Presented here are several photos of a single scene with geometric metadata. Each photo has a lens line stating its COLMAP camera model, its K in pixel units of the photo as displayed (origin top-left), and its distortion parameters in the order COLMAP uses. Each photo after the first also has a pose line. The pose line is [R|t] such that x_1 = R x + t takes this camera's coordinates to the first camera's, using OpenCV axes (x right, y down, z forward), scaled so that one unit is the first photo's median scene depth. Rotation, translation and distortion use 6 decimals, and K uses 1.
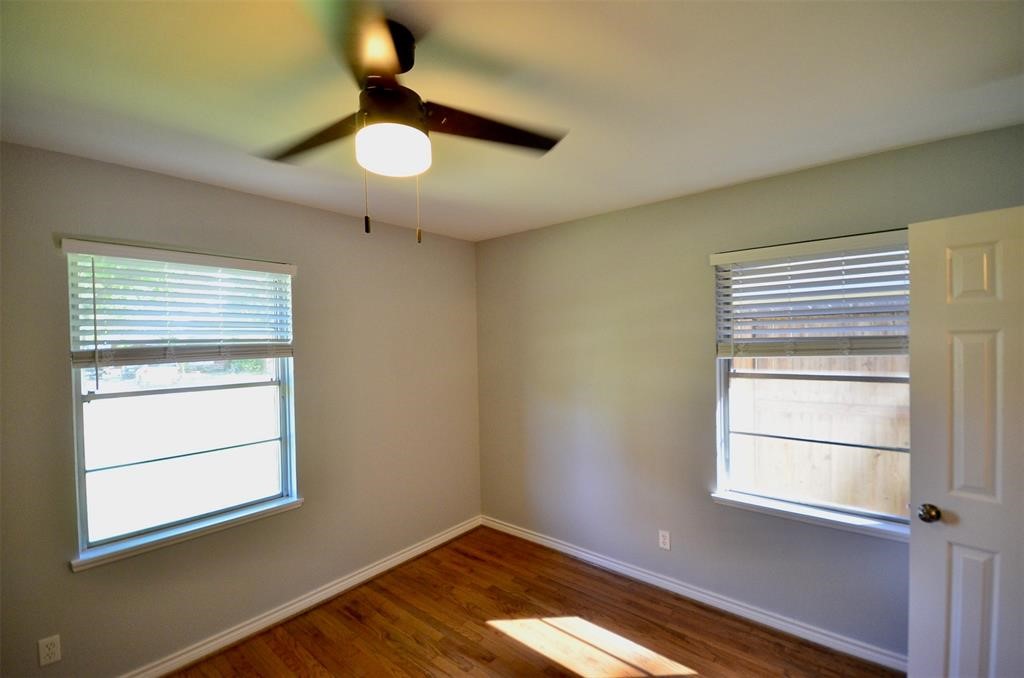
lens RADIAL K [[447.7, 0, 515.0], [0, 447.7, 343.9], [0, 0, 1]] dist [-0.000112, -0.001390]
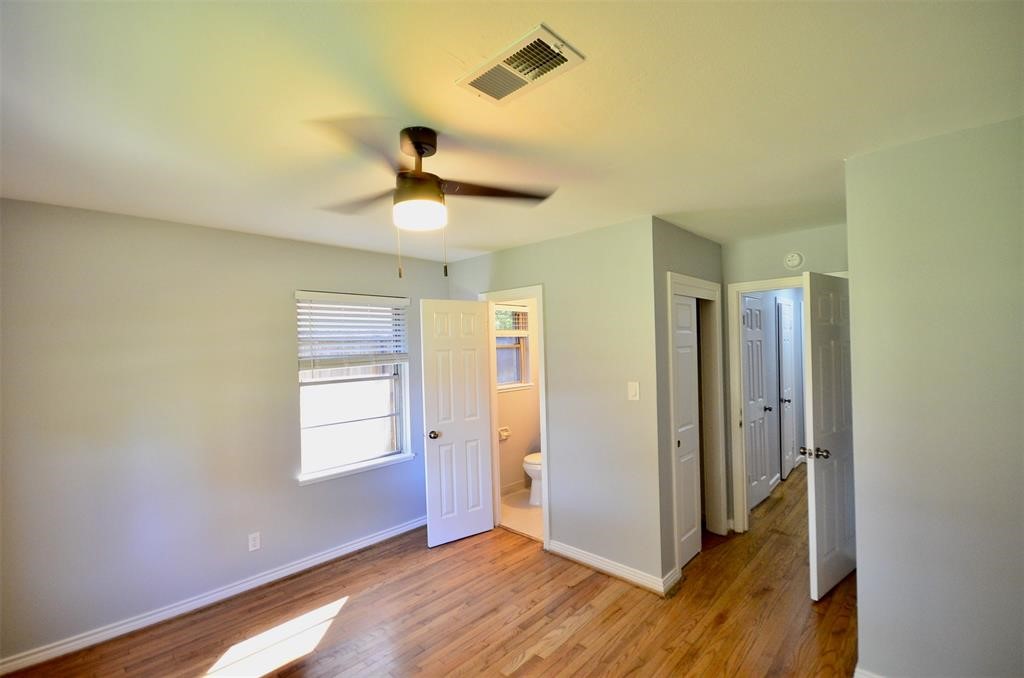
lens RADIAL K [[447.7, 0, 514.7], [0, 447.7, 341.4], [0, 0, 1]] dist [-0.000112, -0.001390]
pose [[0.049154, 0.030193, 0.998335, -0.852963], [0.033233, 0.998940, -0.031847, 0.007610], [-0.998238, 0.034743, 0.048098, 0.344957]]
